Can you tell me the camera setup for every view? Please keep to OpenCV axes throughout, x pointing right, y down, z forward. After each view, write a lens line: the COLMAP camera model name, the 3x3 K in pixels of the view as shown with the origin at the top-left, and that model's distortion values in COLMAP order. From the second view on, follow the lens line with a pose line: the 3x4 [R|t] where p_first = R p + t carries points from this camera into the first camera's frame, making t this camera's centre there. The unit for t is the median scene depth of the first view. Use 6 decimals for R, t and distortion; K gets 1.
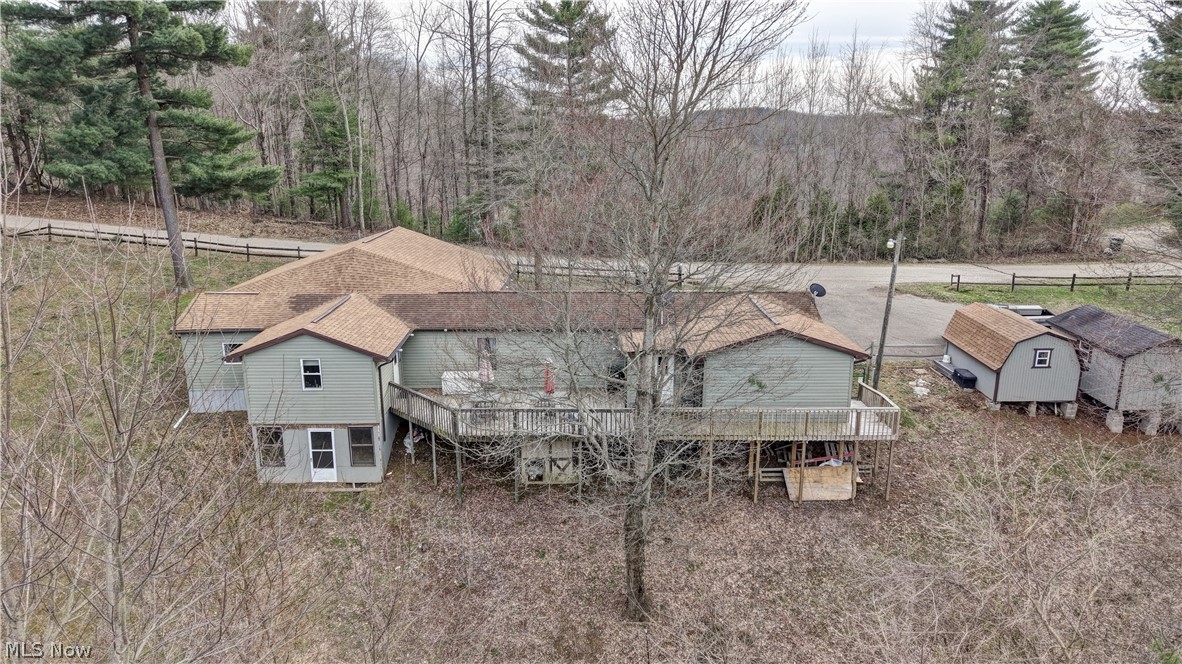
lens RADIAL K [[792.1, 0, 592.8], [0, 792.1, 329.1], [0, 0, 1]] dist [-0.019117, 0.002525]
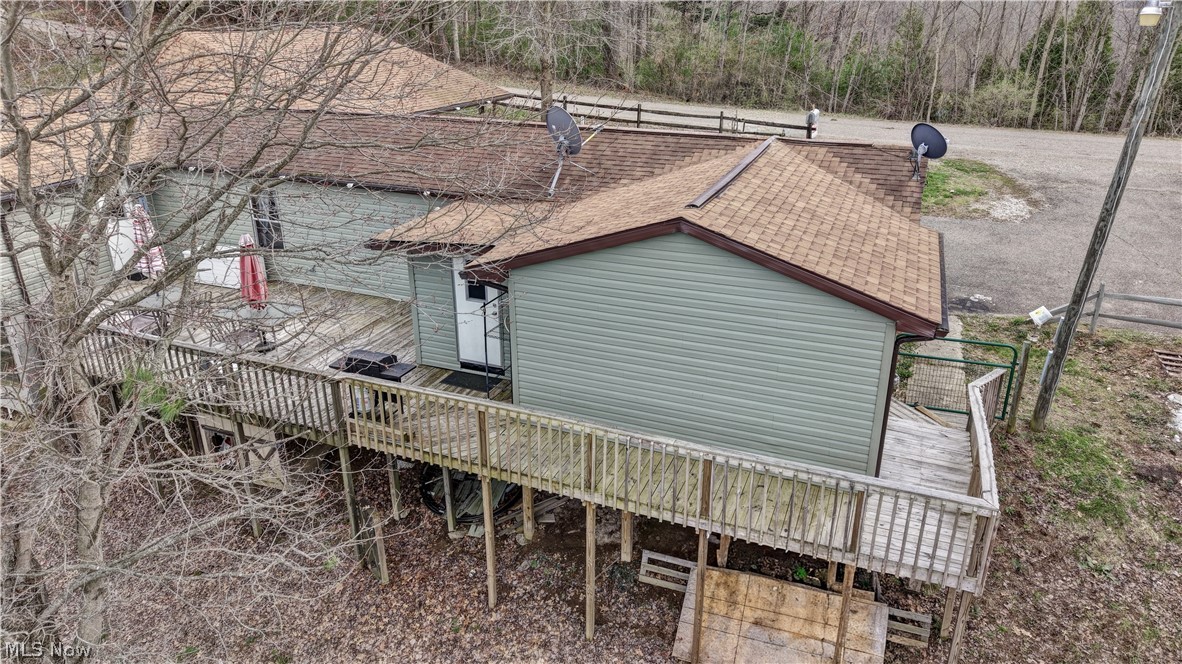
lens RADIAL K [[792.1, 0, 589.0], [0, 792.1, 334.3], [0, 0, 1]] dist [-0.019117, 0.002525]
pose [[0.916920, 0.144312, -0.372064, 0.328037], [-0.087955, 0.982479, 0.164315, -0.003847], [0.389258, -0.117938, 0.913547, 0.624252]]
